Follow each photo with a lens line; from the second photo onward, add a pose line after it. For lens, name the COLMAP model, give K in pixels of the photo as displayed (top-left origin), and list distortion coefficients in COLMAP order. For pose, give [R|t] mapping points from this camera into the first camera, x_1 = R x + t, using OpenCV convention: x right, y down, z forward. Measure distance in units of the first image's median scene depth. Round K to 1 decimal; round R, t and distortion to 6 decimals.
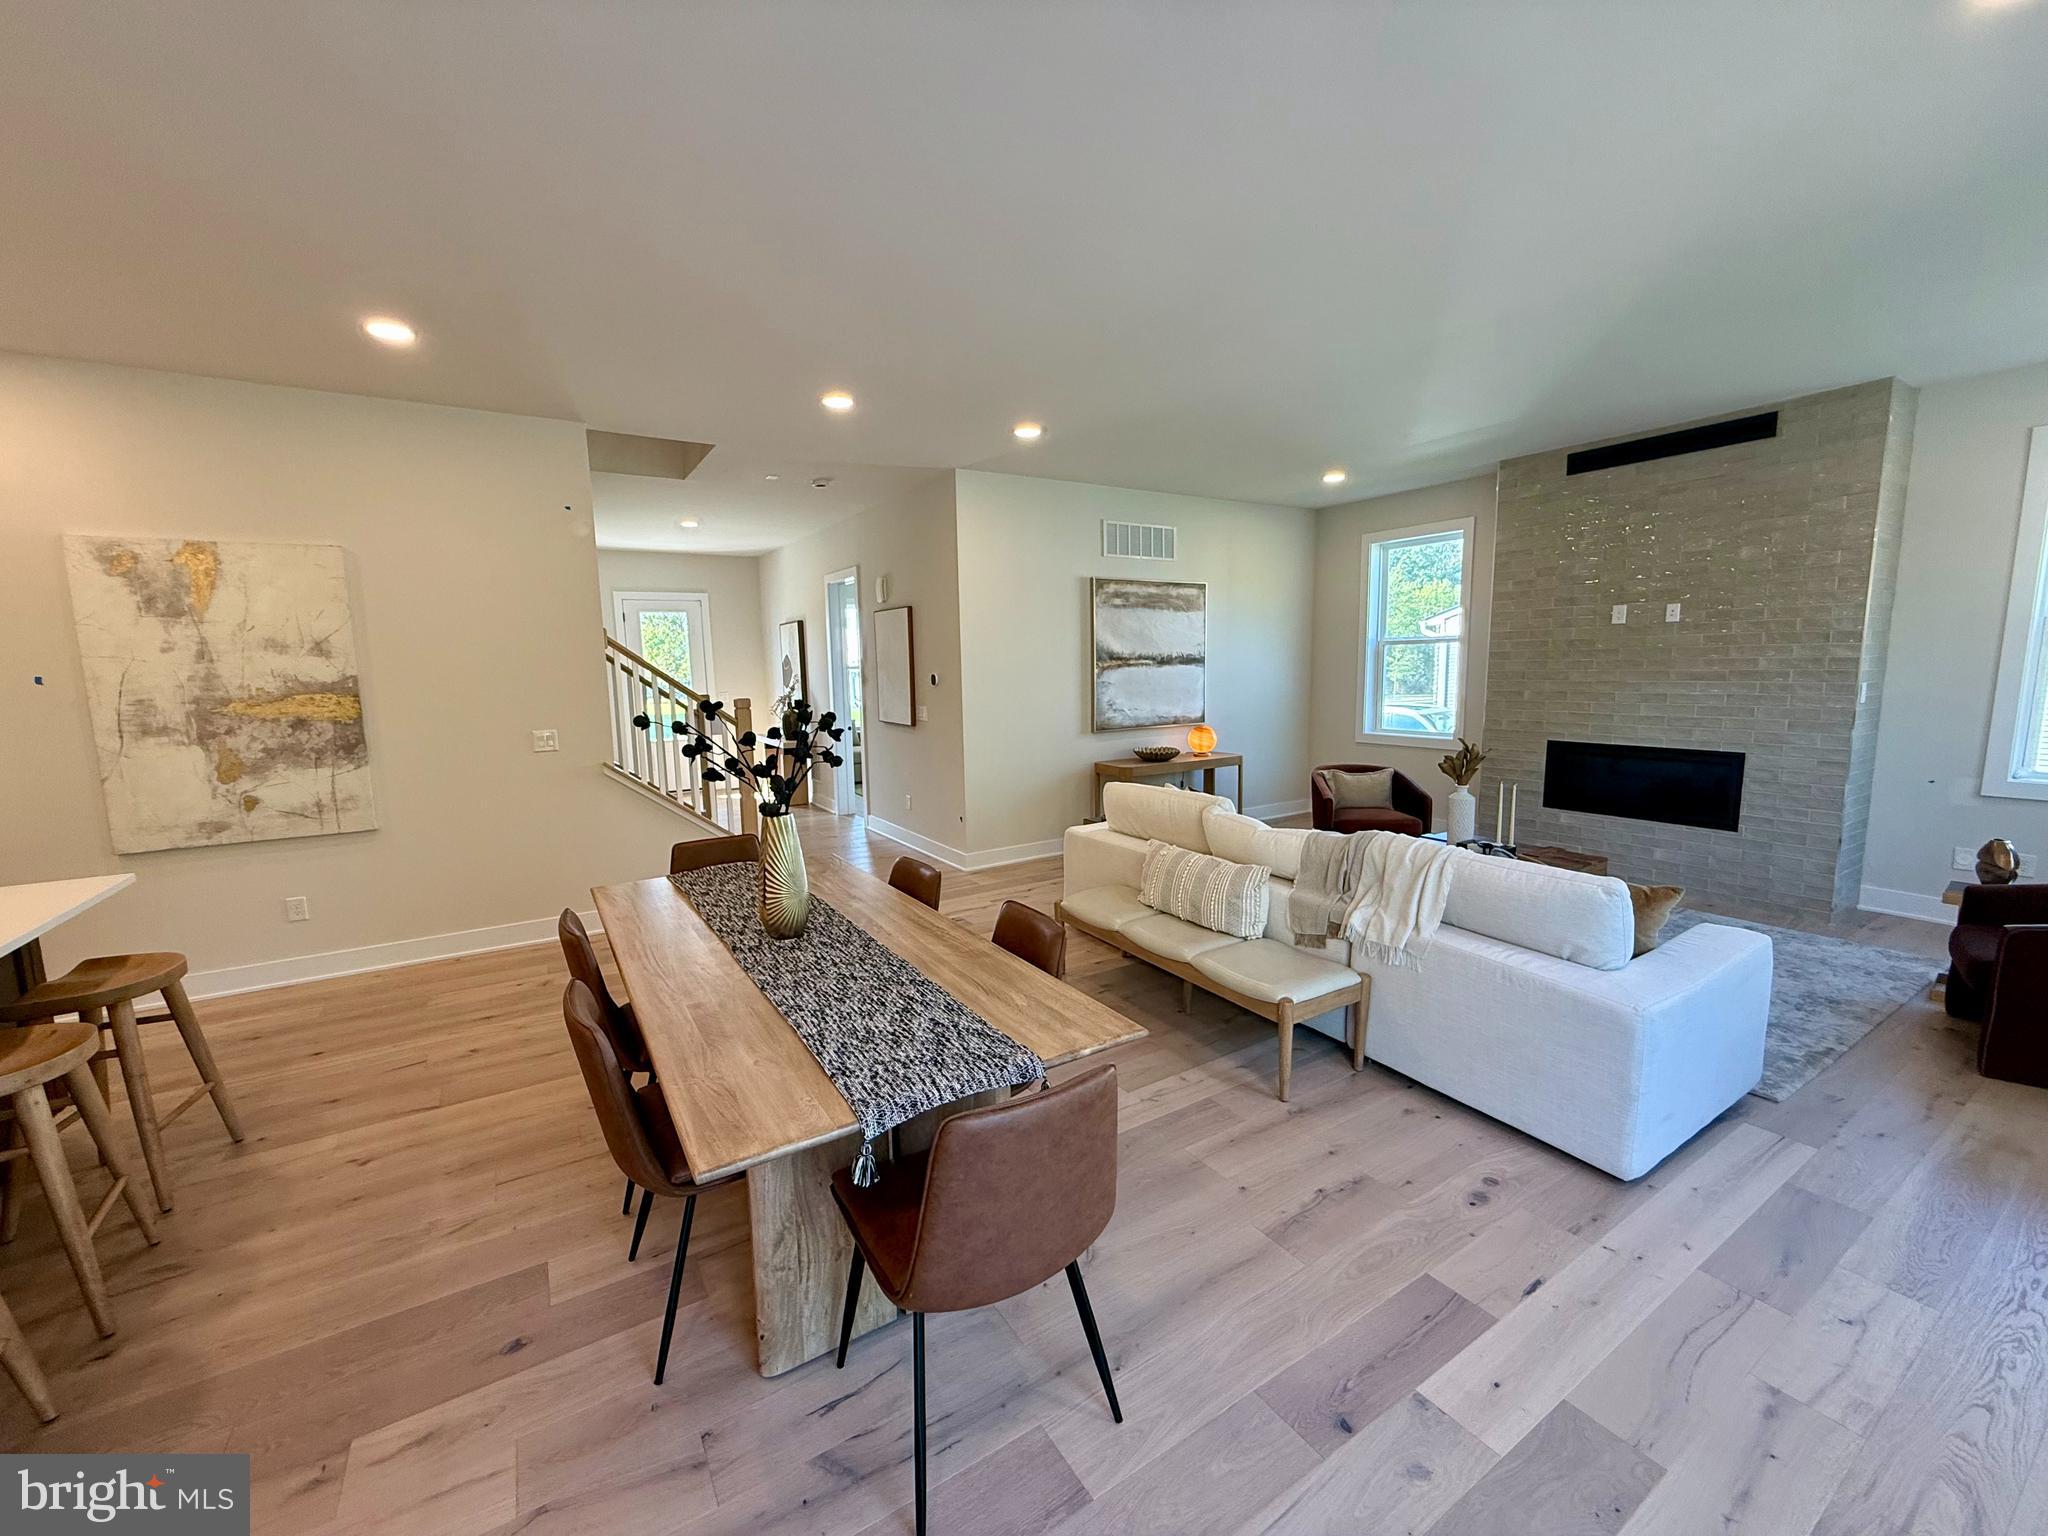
lens RADIAL K [[813.4, 0, 1019.6], [0, 813.4, 768.9], [0, 0, 1]] dist [0.000100, 0.000203]
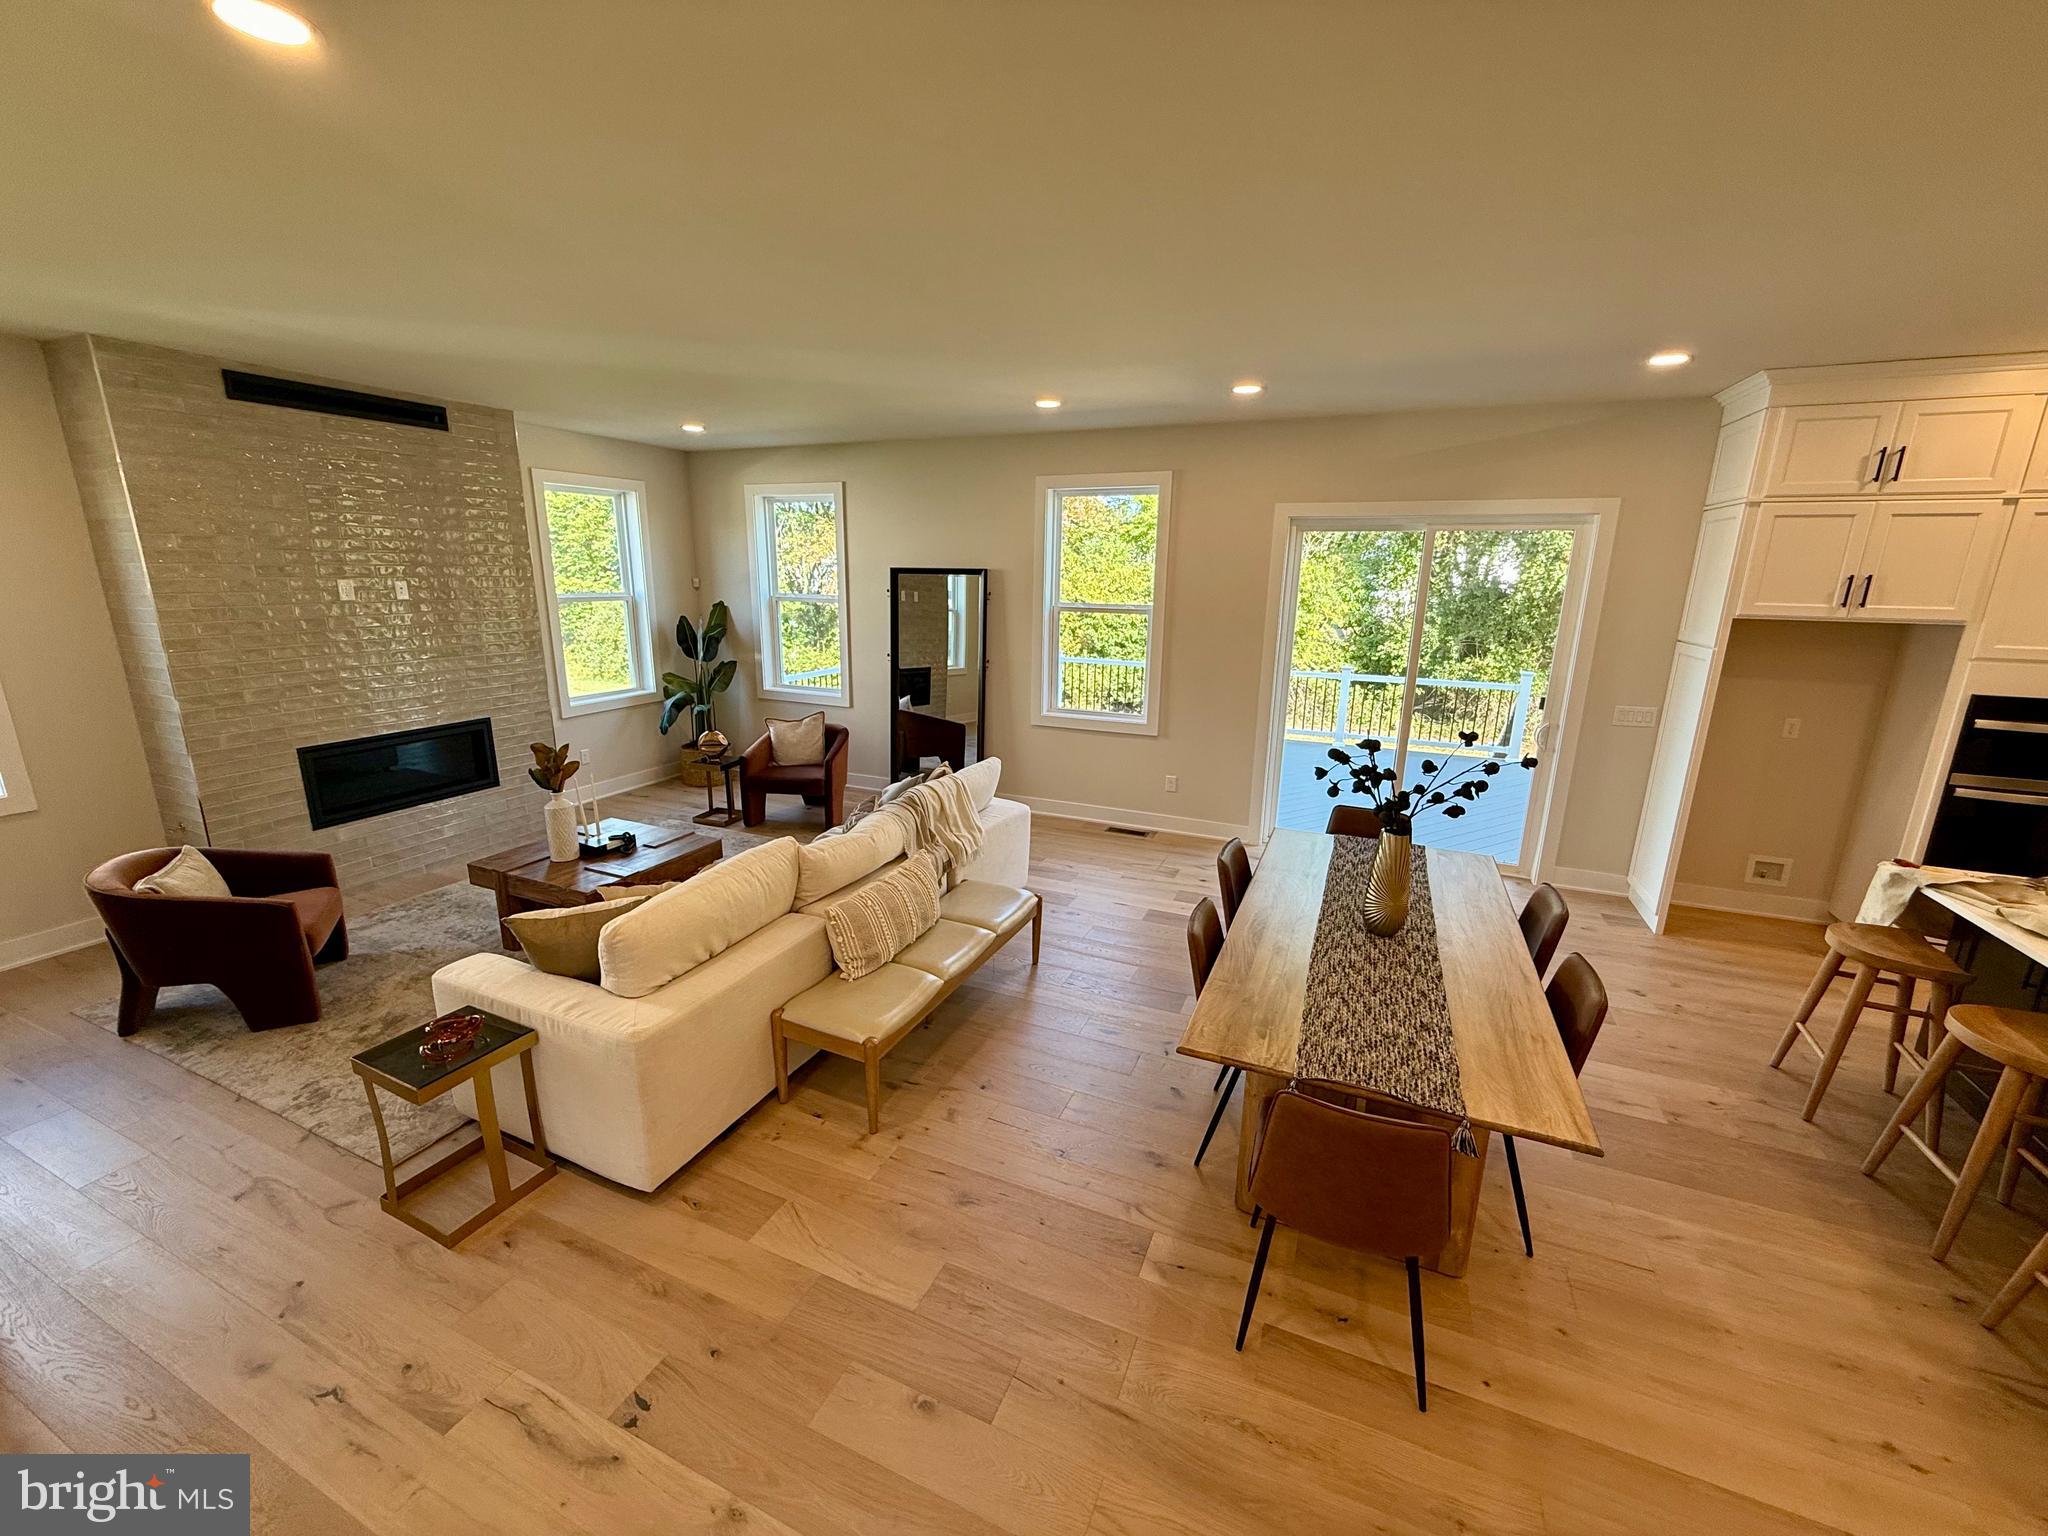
lens RADIAL K [[813.4, 0, 1019.6], [0, 813.4, 768.9], [0, 0, 1]] dist [0.000100, 0.000203]
pose [[-0.565679, -0.187173, 0.803103, -0.366997], [0.105189, 0.949565, 0.295400, -0.170047], [-0.817889, 0.251579, -0.517460, 0.817251]]
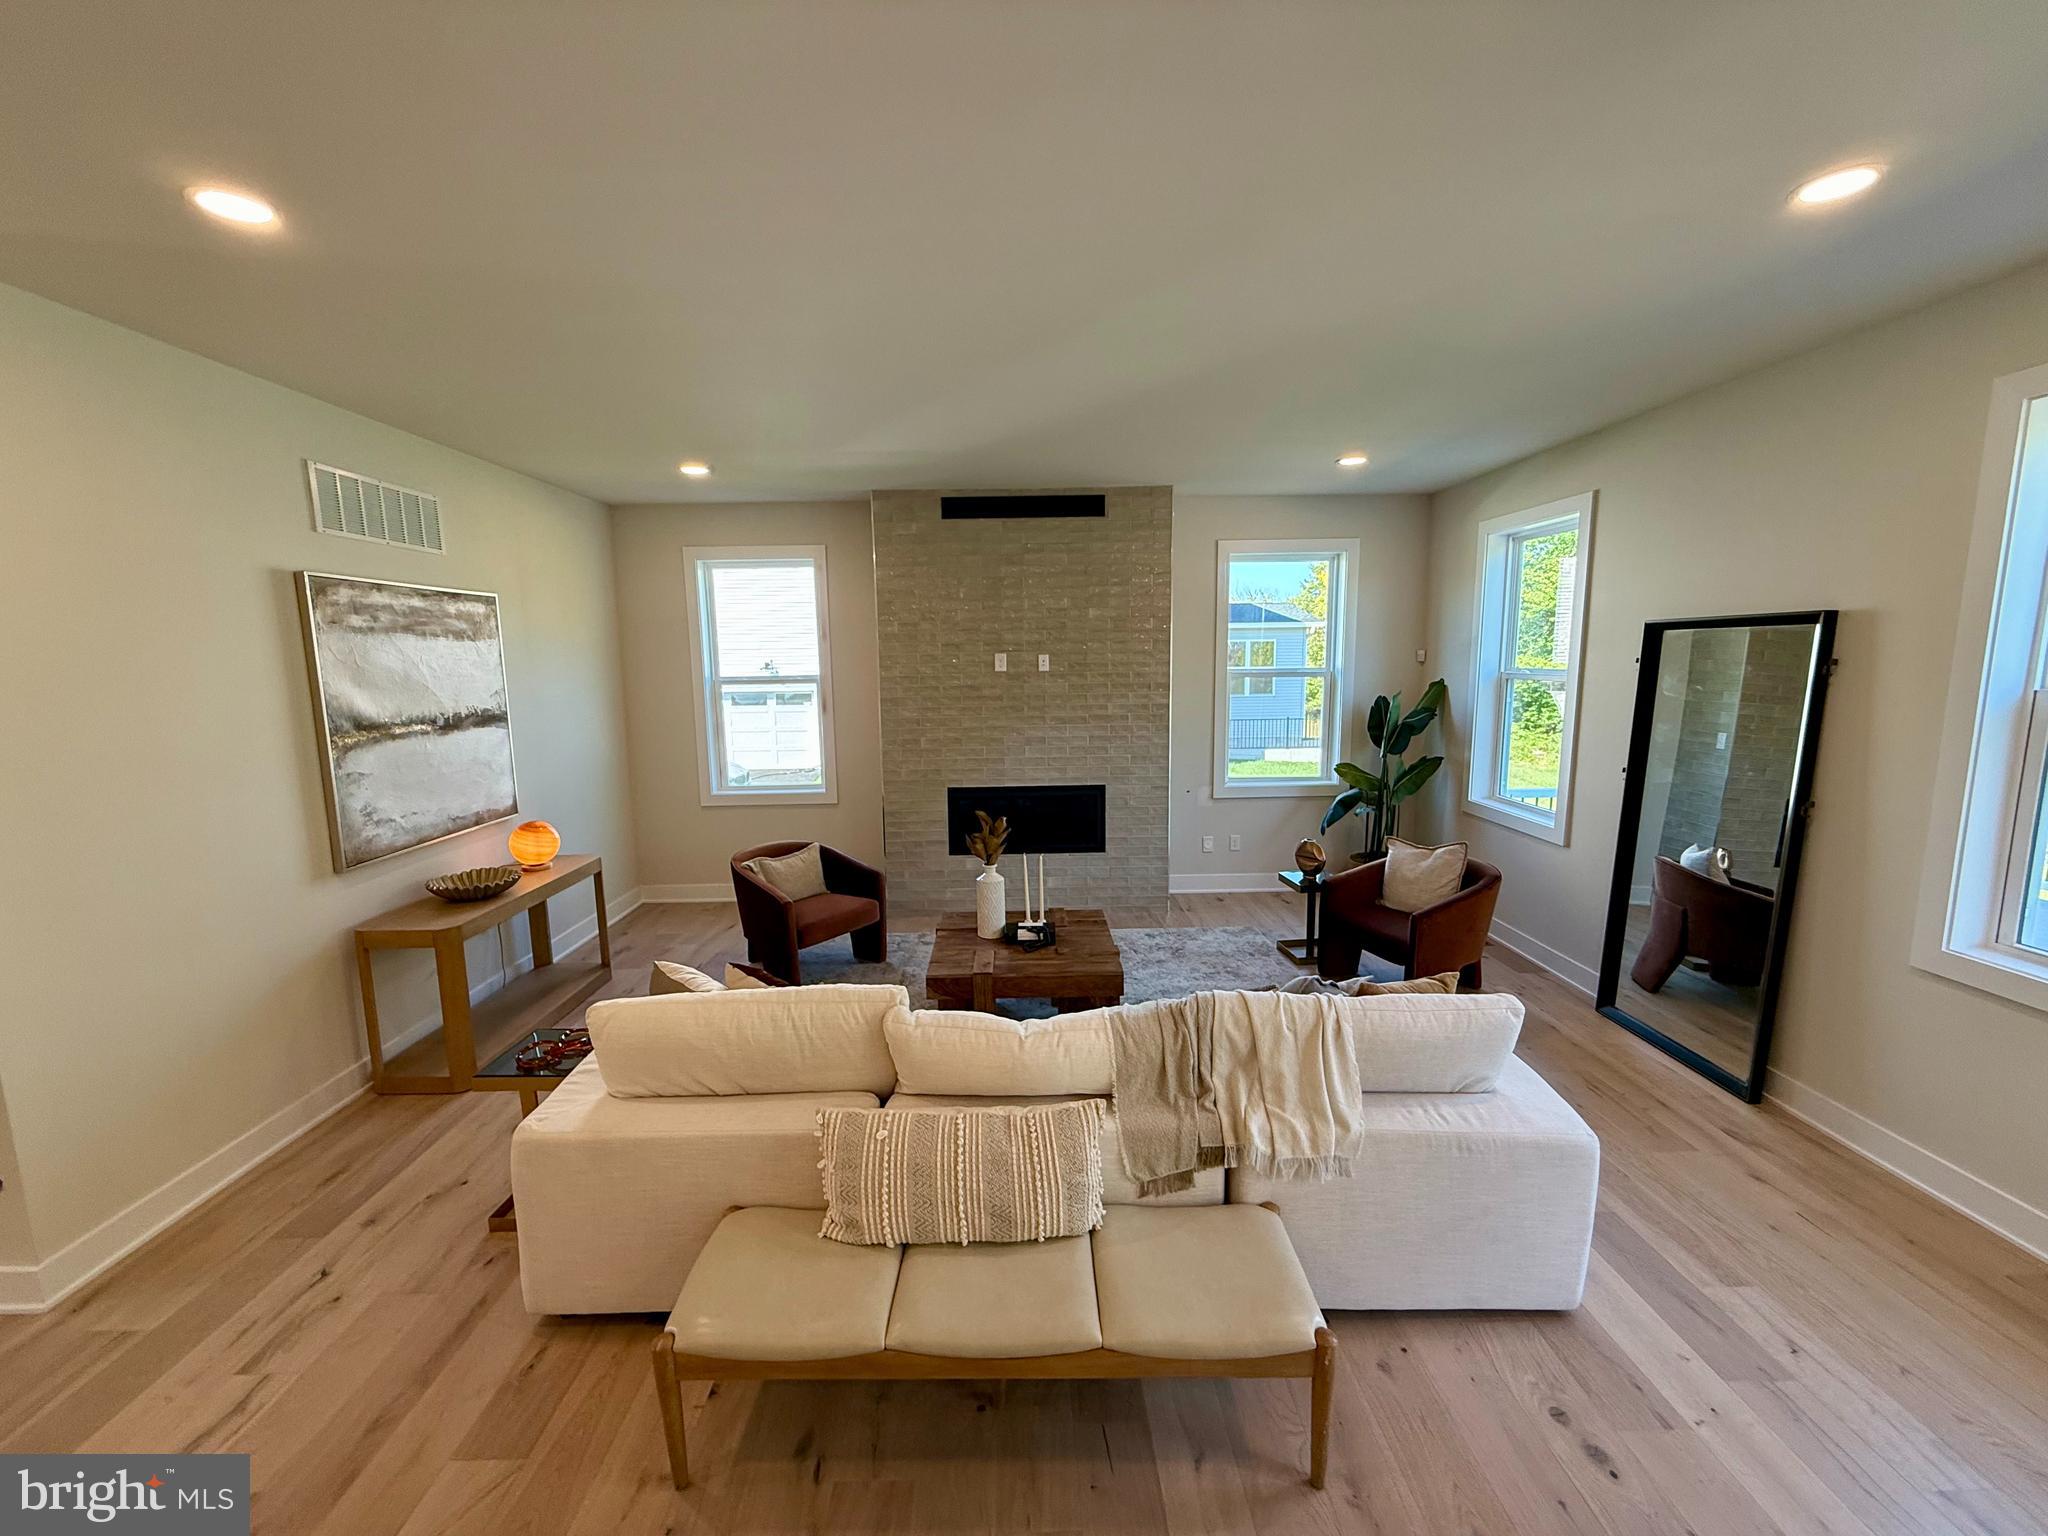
lens RADIAL K [[813.4, 0, 1019.6], [0, 813.4, 768.9], [0, 0, 1]] dist [0.000100, 0.000203]
pose [[0.518491, -0.107232, 0.848333, -0.129510], [0.116987, 0.991672, 0.053850, -0.097342], [-0.847042, 0.071323, 0.526718, 0.398555]]
